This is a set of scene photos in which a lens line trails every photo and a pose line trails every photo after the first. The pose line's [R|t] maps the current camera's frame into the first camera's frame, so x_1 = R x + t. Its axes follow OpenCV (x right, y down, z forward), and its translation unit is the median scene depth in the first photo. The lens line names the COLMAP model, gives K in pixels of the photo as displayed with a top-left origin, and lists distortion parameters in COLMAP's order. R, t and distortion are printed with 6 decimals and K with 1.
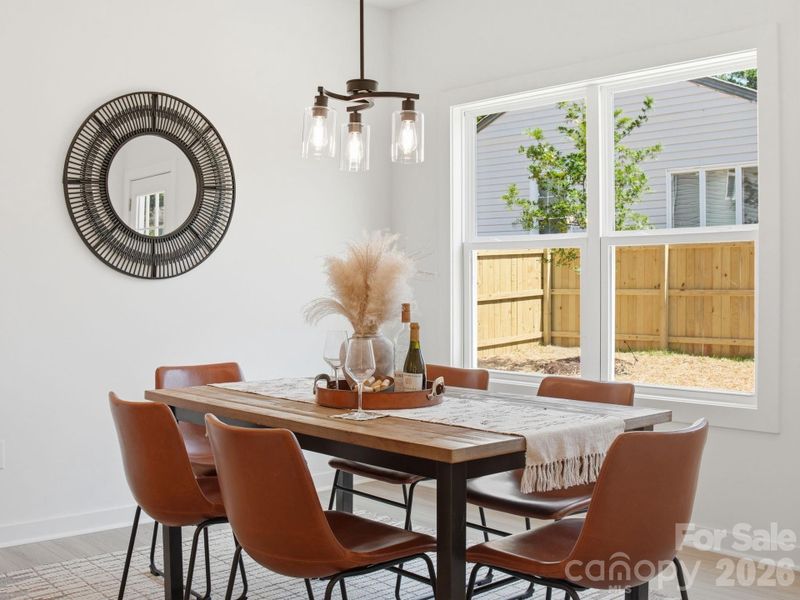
lens RADIAL K [[903.8, 0, 415.7], [0, 903.8, 298.7], [0, 0, 1]] dist [-0.146786, 0.000000]
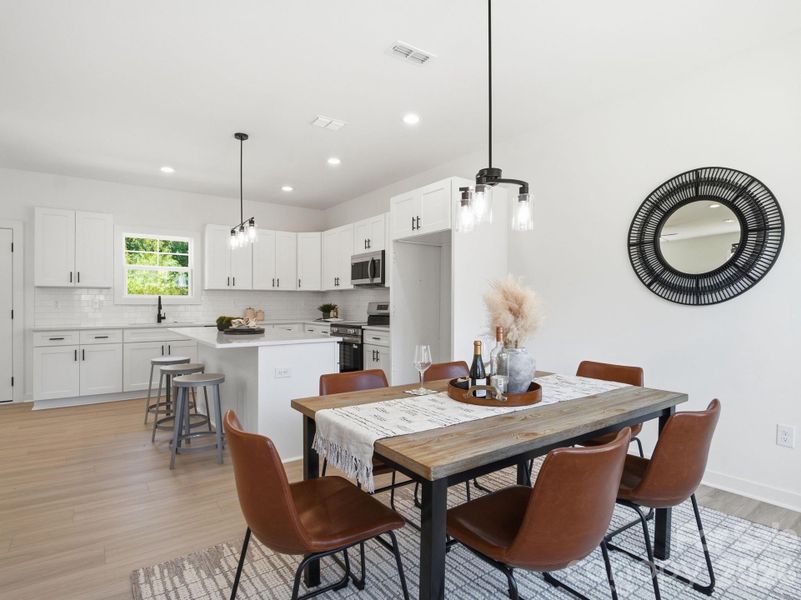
lens RADIAL K [[438.5, 0, 393.5], [0, 438.5, 299.5], [0, 0, 1]] dist [0.004965, -0.012268]
pose [[-0.129786, -0.004636, -0.991531, 0.460714], [-0.019993, 0.999798, -0.002058, -0.021000], [0.991340, 0.019556, -0.129853, 0.654703]]
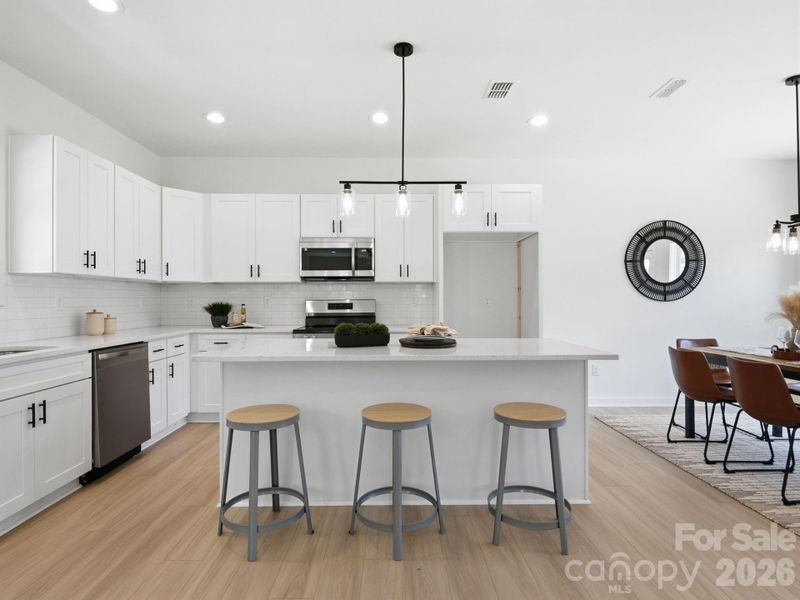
lens RADIAL K [[438.0, 0, 395.2], [0, 438.0, 300.0], [0, 0, 1]] dist [0.004965, -0.012268]
pose [[0.744305, 0.002409, -0.667835, -0.057987], [-0.014389, 0.999819, -0.012430, -0.001514], [0.667685, 0.018861, 0.744205, -0.330012]]
